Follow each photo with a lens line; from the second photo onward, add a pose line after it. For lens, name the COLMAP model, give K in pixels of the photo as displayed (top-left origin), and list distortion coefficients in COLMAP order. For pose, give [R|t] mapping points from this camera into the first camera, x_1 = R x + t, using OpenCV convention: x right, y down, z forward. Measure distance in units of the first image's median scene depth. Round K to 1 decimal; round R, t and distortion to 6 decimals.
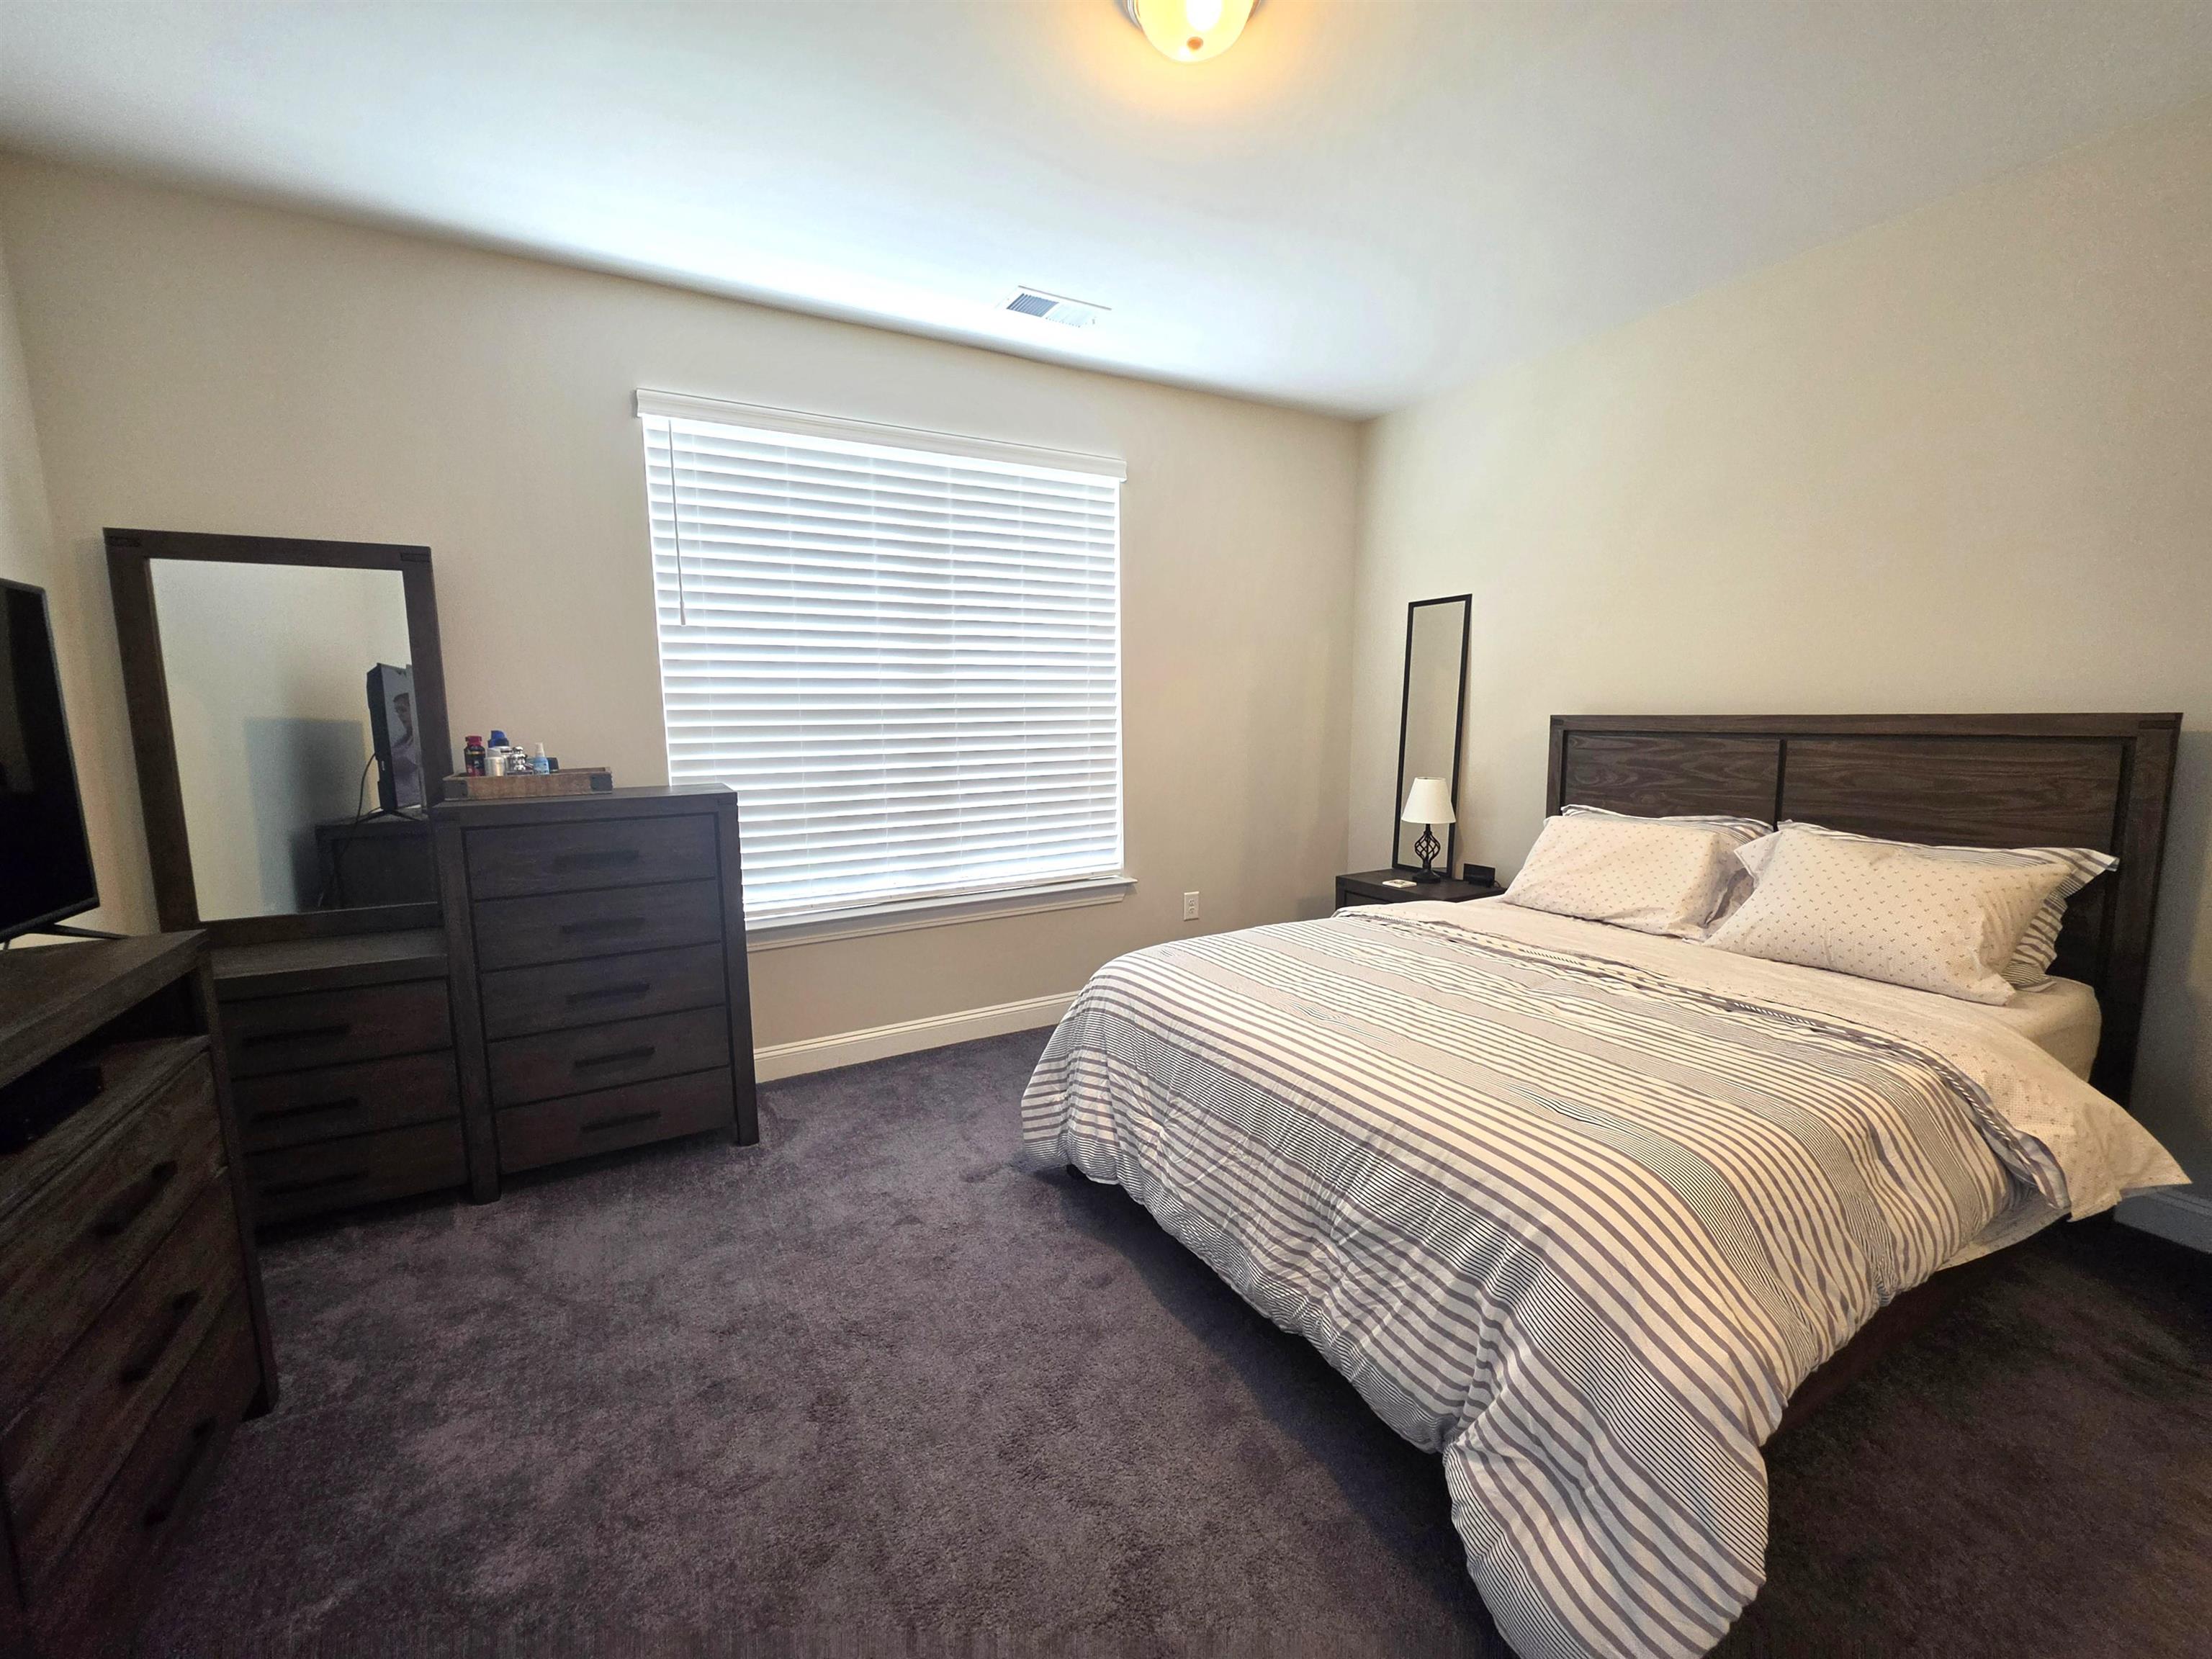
lens RADIAL K [[890.6, 0, 1114.3], [0, 890.6, 827.2], [0, 0, 1]] dist [-0.002202, 0.000173]
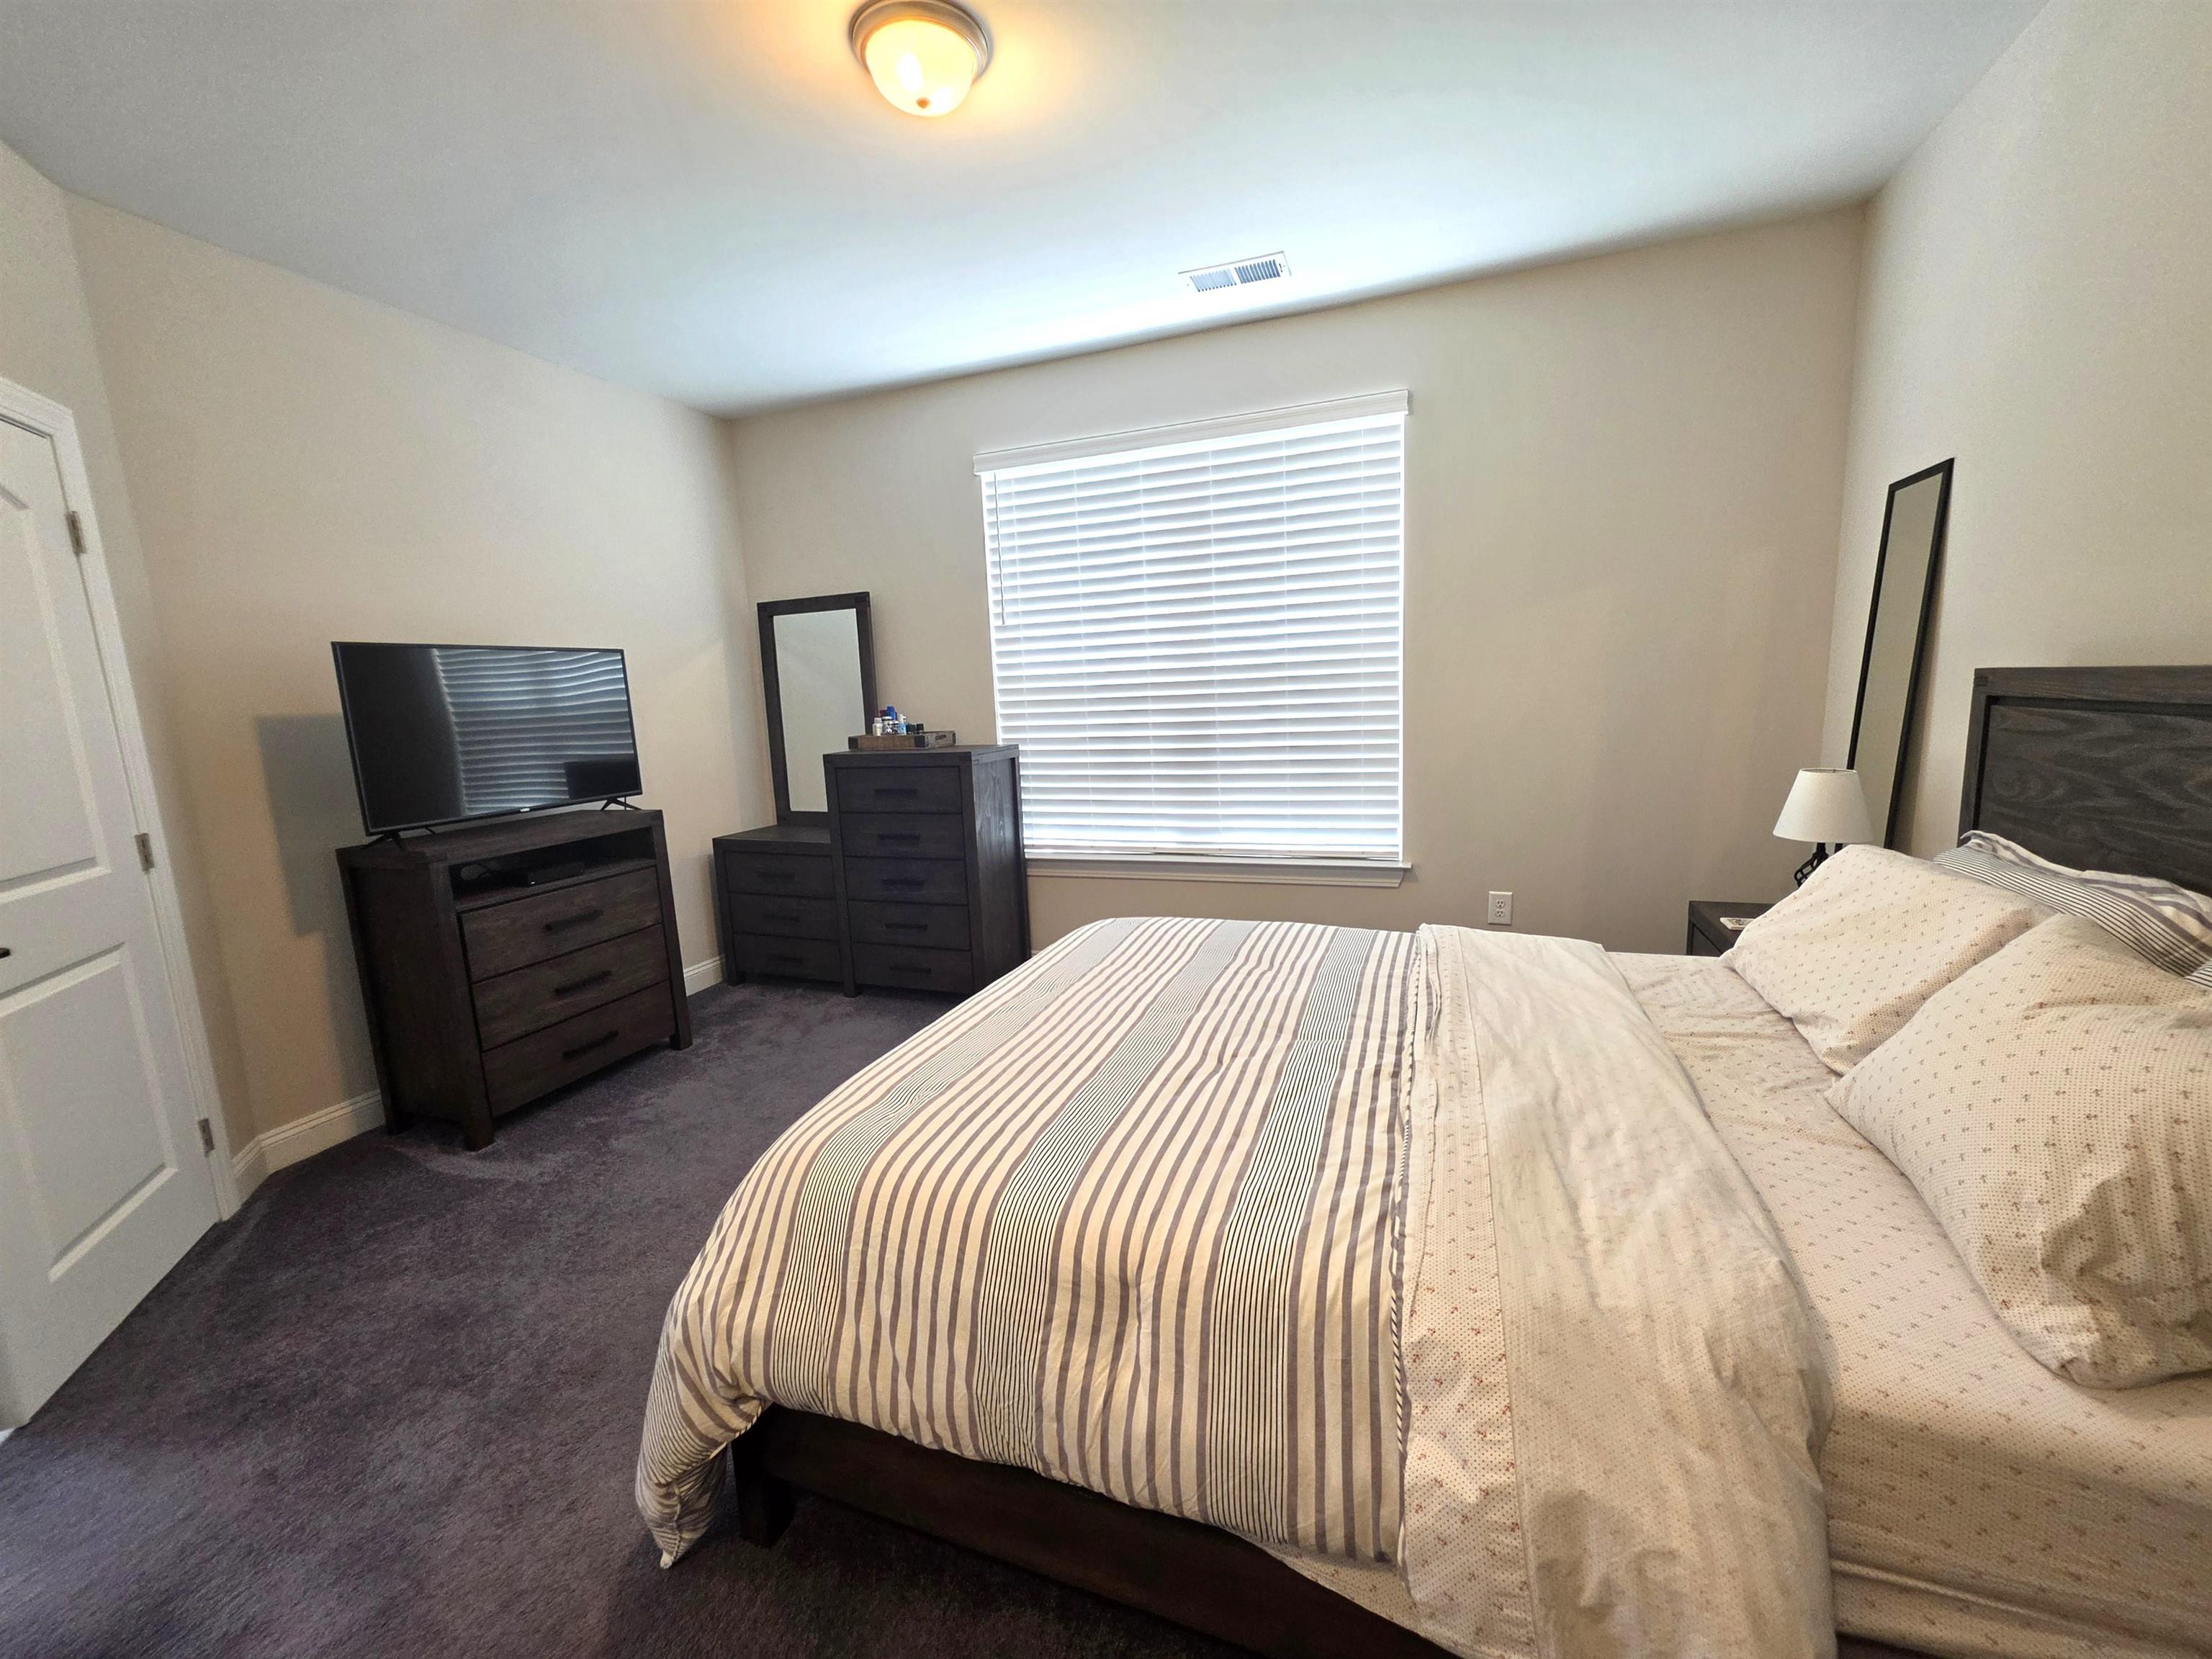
lens RADIAL K [[890.6, 0, 1110.1], [0, 890.6, 832.1], [0, 0, 1]] dist [-0.002202, 0.000173]
pose [[0.640031, 0.106980, -0.760865, 0.658969], [-0.065182, 0.994250, 0.084964, -0.040576], [0.765579, -0.004785, 0.643324, 0.253008]]
